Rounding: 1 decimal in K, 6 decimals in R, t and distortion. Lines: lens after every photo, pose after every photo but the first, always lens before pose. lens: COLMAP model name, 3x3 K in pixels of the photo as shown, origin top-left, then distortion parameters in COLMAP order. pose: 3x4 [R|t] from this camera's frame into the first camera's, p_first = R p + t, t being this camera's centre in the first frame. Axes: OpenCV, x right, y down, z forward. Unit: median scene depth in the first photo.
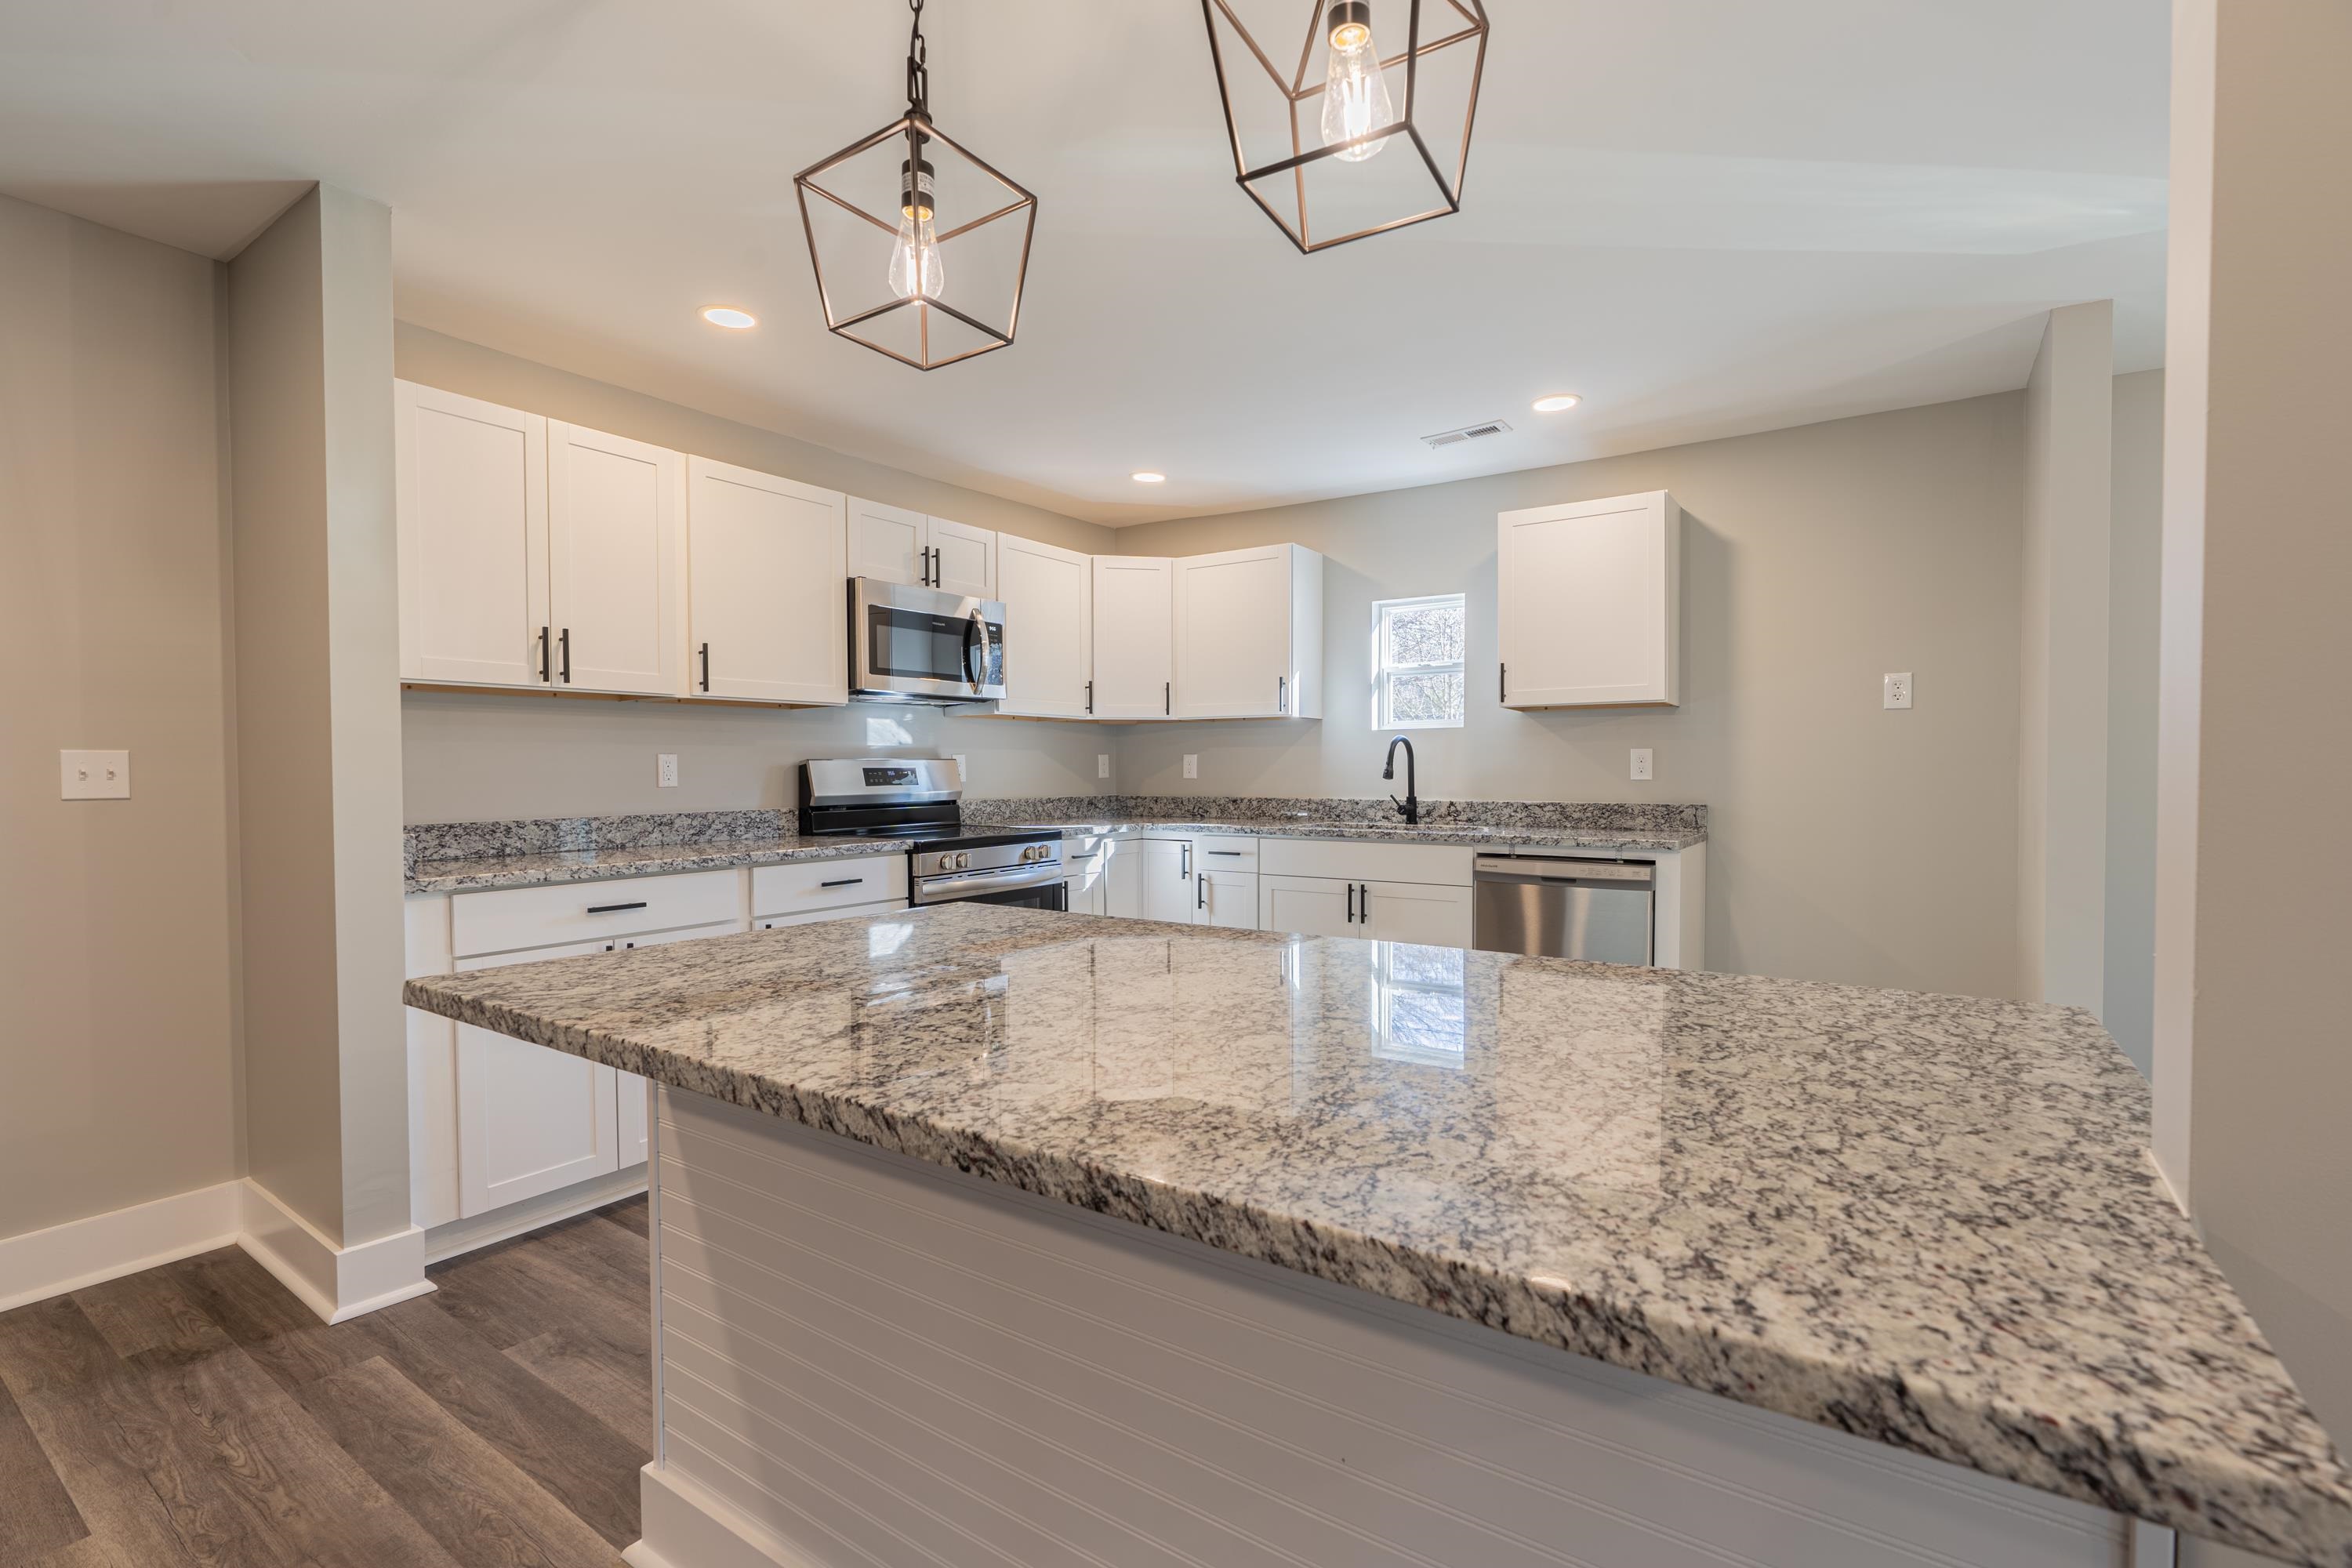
lens RADIAL K [[1038.7, 0, 1176.0], [0, 1038.7, 784.0], [0, 0, 1]] dist [-0.010989, 0.000162]
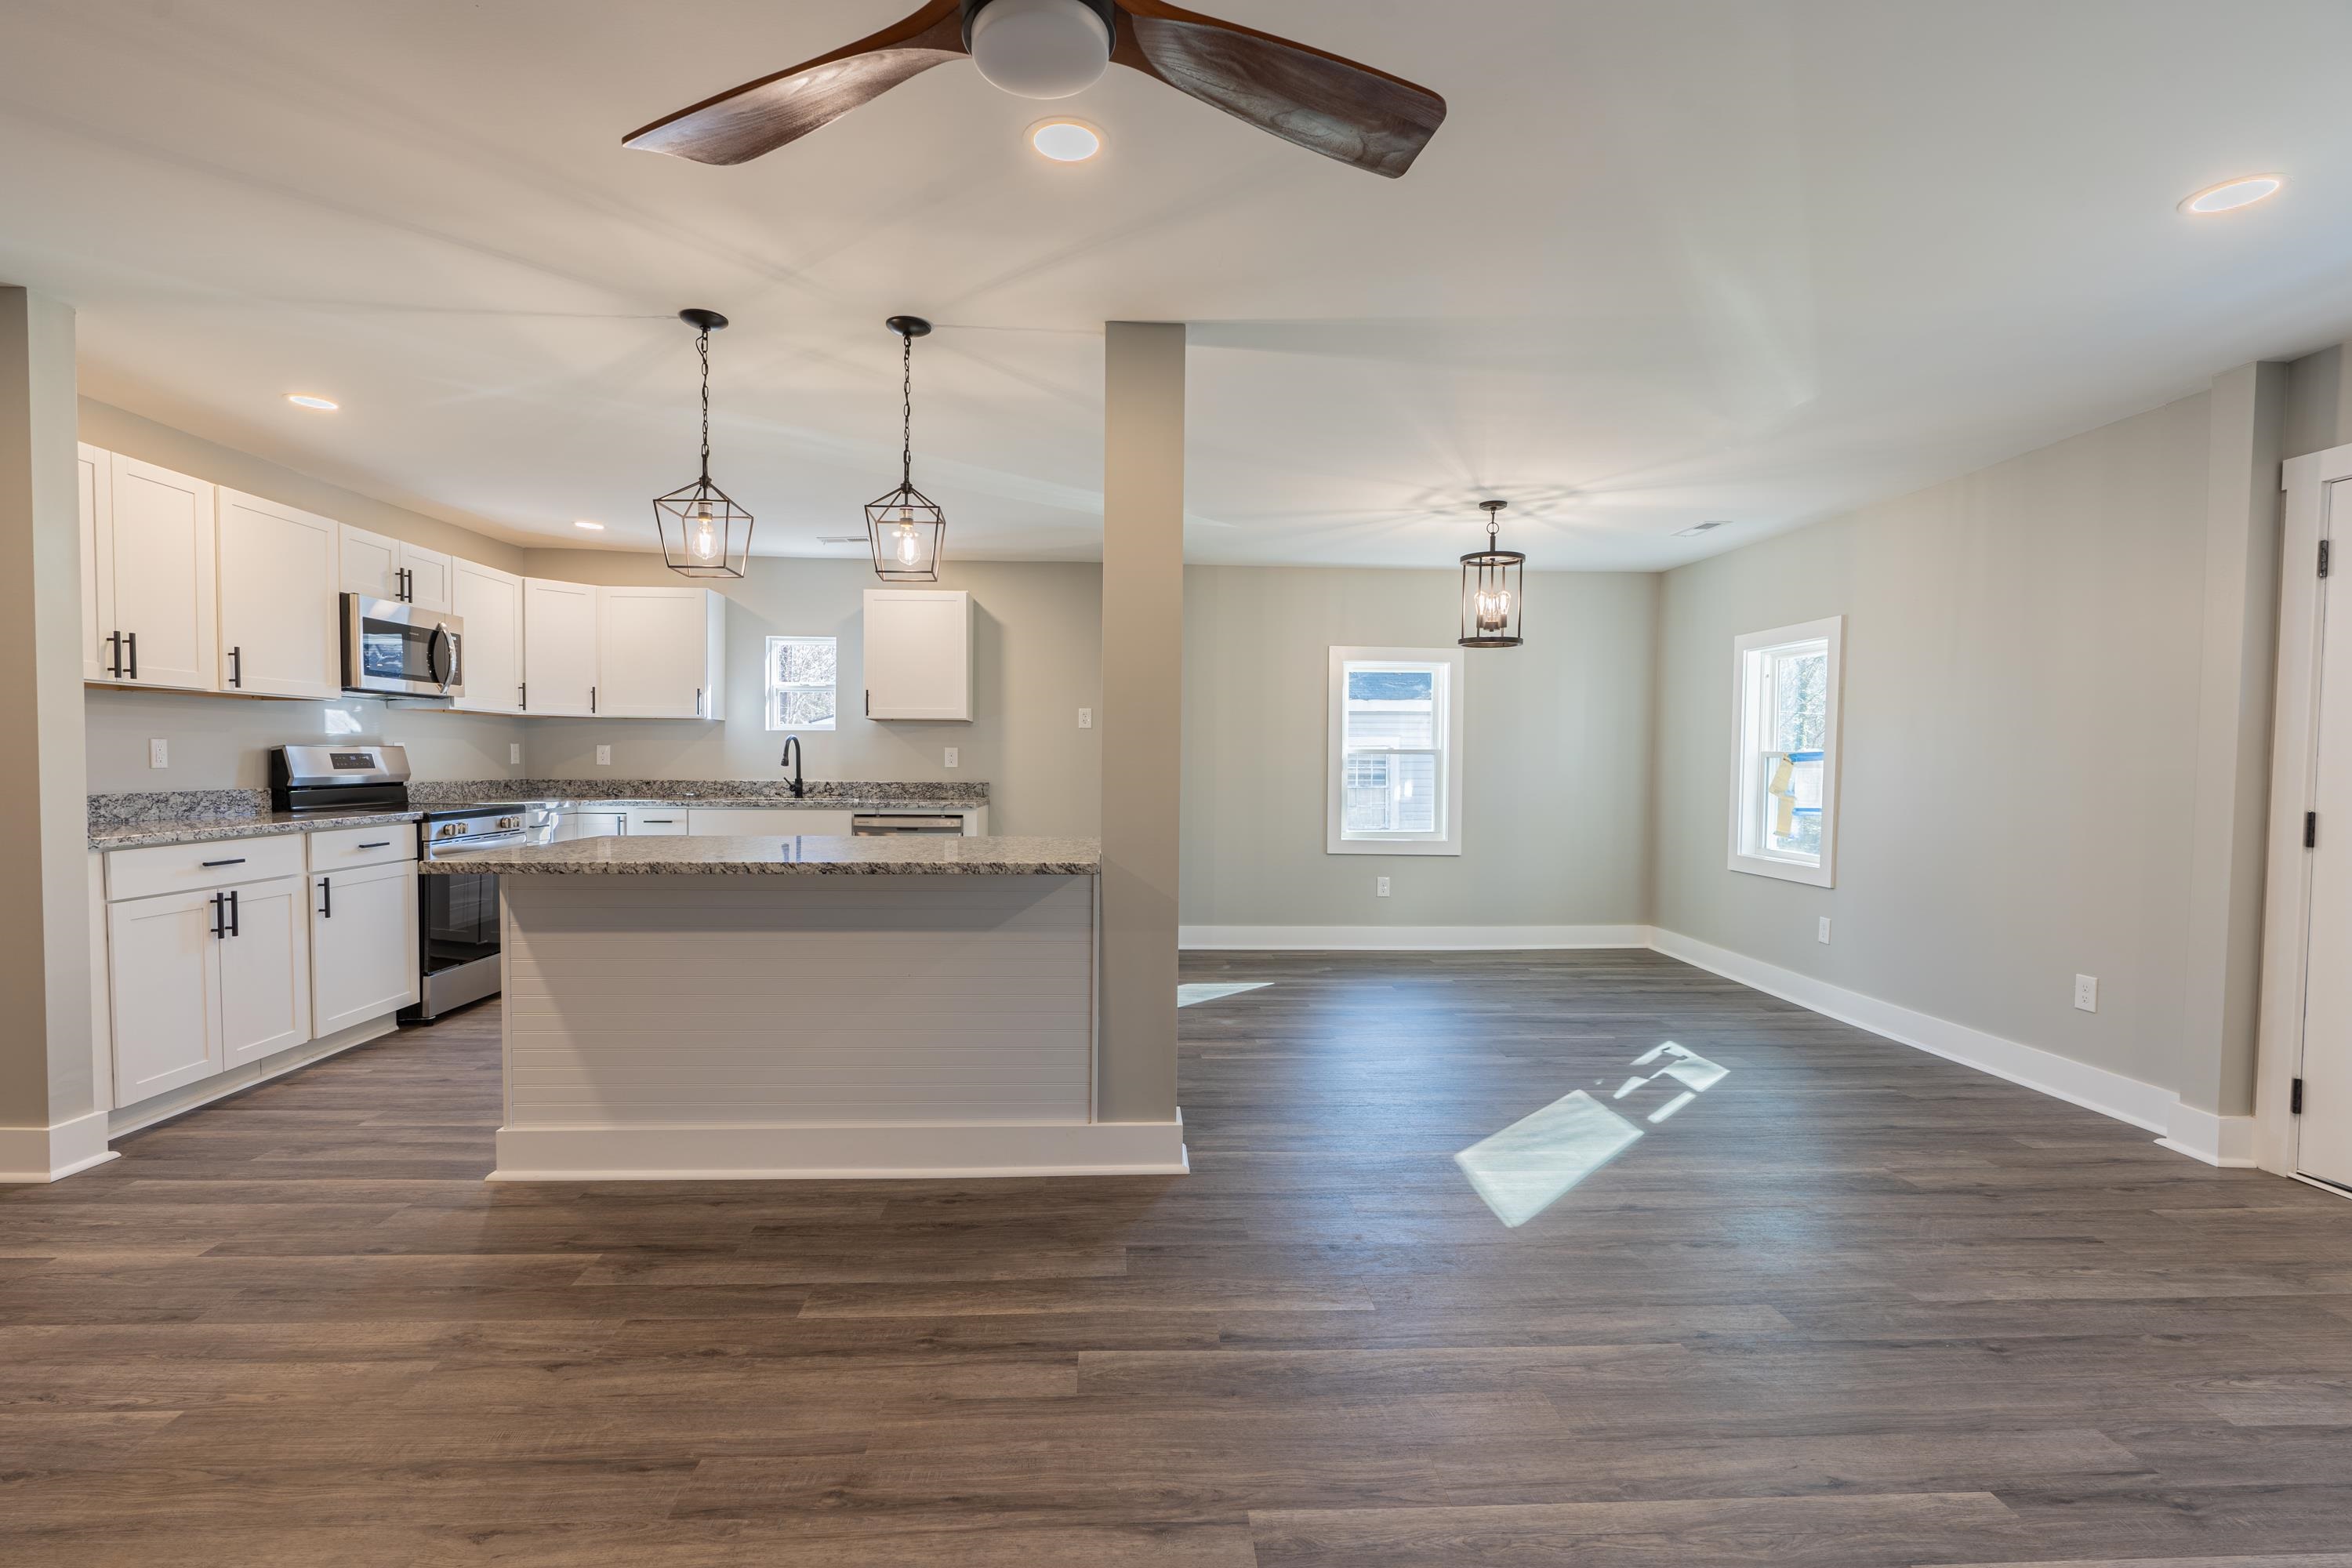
lens RADIAL K [[1081.8, 0, 1176.0], [0, 1081.8, 784.0], [0, 0, 1]] dist [-0.012703, -0.000060]
pose [[0.786983, -0.003008, 0.616968, -0.306324], [-0.002072, 0.999970, 0.007519, 0.008068], [-0.616972, -0.007196, 0.786952, -0.525220]]
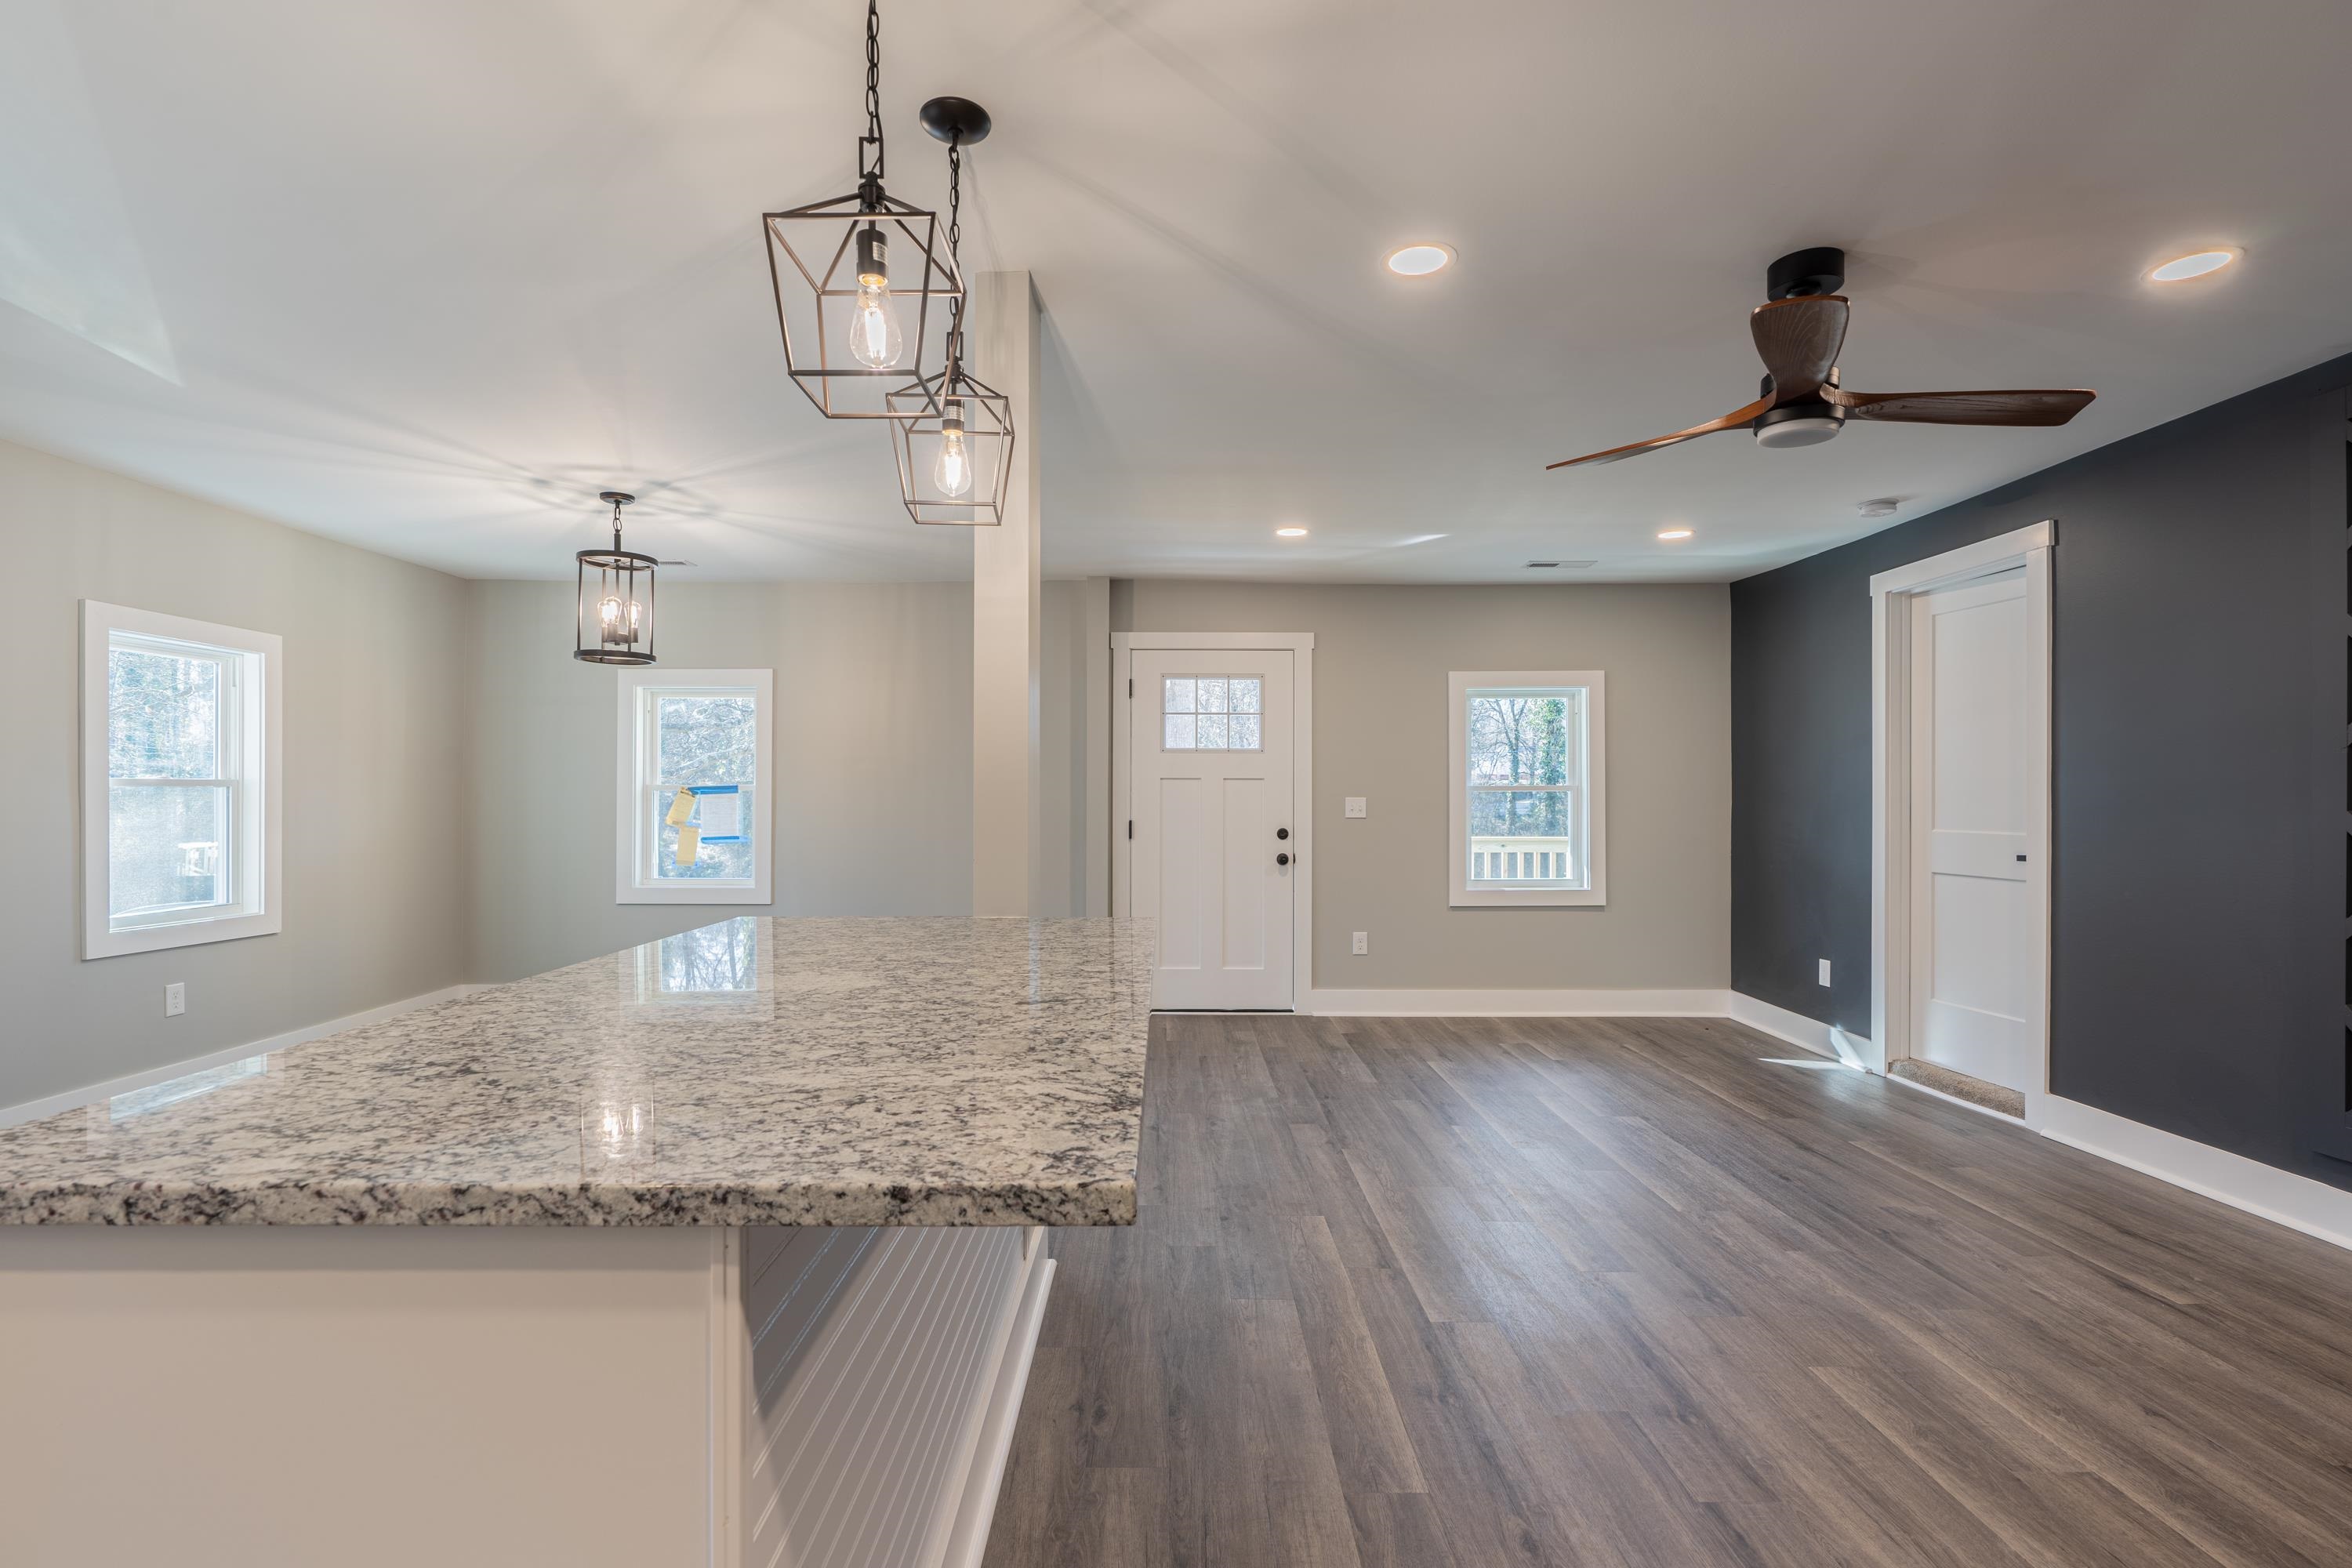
lens RADIAL K [[1081.8, 0, 1176.0], [0, 1081.8, 784.0], [0, 0, 1]] dist [-0.012703, -0.000060]
pose [[-0.588175, 0.014343, 0.808607, -0.440451], [0.014913, 0.999865, -0.006888, -0.008256], [-0.808596, 0.008008, -0.588309, 0.511342]]
